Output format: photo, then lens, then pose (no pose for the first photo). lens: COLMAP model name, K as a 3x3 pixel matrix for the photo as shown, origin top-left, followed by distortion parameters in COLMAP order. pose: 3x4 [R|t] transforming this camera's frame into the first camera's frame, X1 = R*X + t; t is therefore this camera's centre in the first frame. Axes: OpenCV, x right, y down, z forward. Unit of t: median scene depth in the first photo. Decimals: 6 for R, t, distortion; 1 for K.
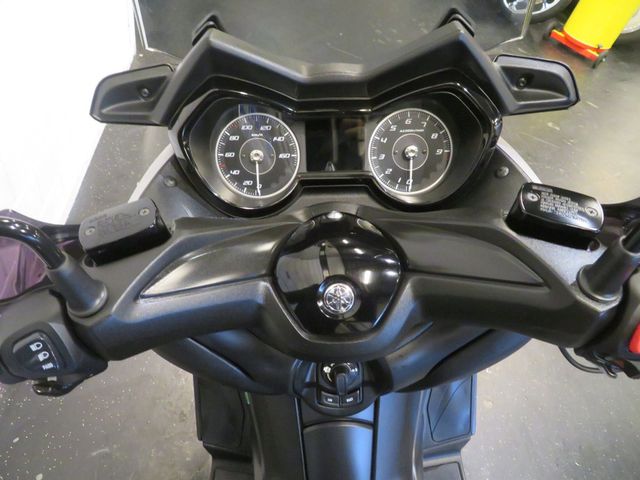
lens RADIAL K [[462.1, 0, 320.0], [0, 462.1, 240.0], [0, 0, 1]] dist [-0.004180, -0.000298]
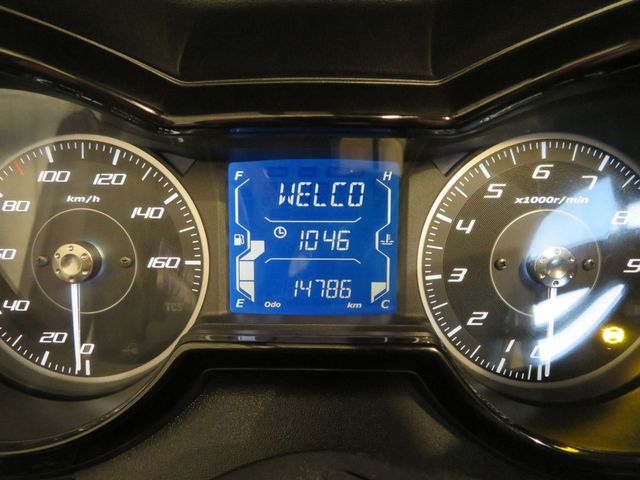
lens RADIAL K [[462.1, 0, 320.0], [0, 462.1, 240.0], [0, 0, 1]] dist [-0.004180, -0.000298]
pose [[0.999410, 0.031188, -0.014385, 0.040300], [-0.032865, 0.990066, -0.136705, -0.158073], [0.009979, 0.137097, 0.990507, 0.675542]]
